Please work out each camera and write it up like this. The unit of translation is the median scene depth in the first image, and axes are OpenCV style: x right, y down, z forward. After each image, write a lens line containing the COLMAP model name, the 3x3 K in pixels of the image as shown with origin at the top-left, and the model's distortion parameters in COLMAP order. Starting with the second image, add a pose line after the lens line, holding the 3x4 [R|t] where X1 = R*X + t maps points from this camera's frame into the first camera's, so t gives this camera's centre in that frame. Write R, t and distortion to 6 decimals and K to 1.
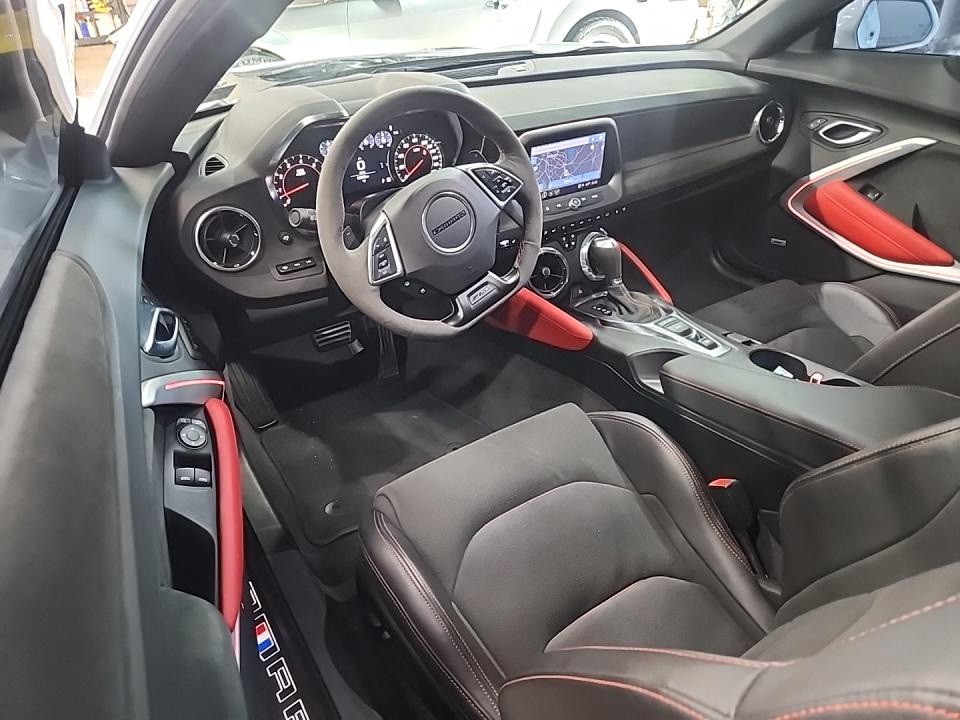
lens RADIAL K [[625.8, 0, 480.0], [0, 625.8, 360.0], [0, 0, 1]] dist [0.026808, -0.028814]
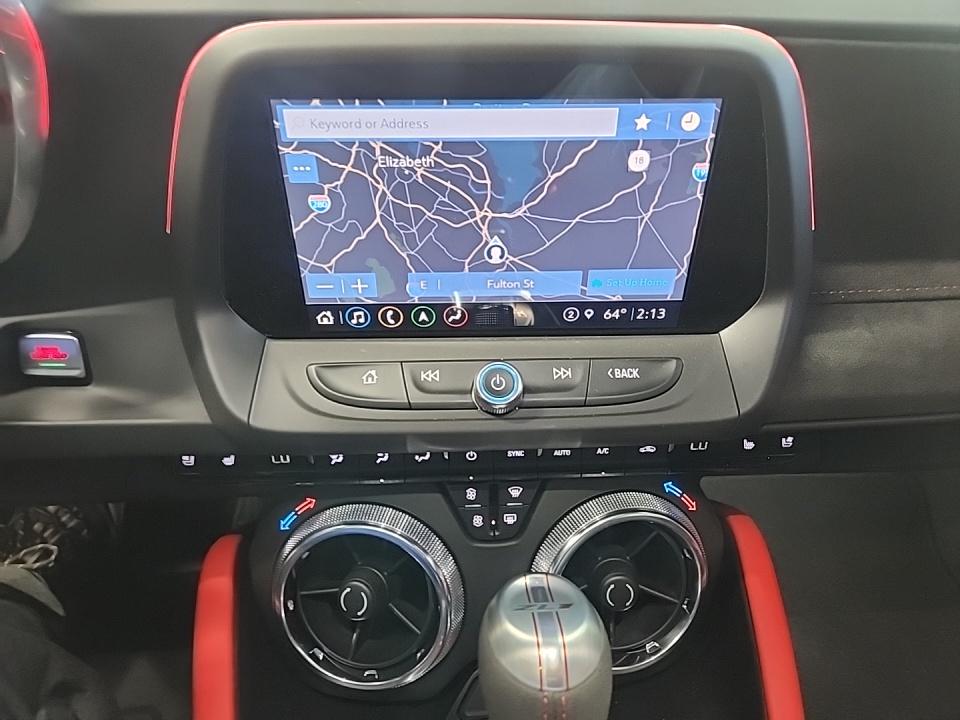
lens RADIAL K [[625.8, 0, 480.0], [0, 625.8, 360.0], [0, 0, 1]] dist [0.026808, -0.028814]
pose [[0.864287, 0.264175, -0.428041, 0.234053], [-0.296186, 0.955092, -0.008593, -0.245978], [0.406548, 0.134207, 0.903718, 0.762598]]
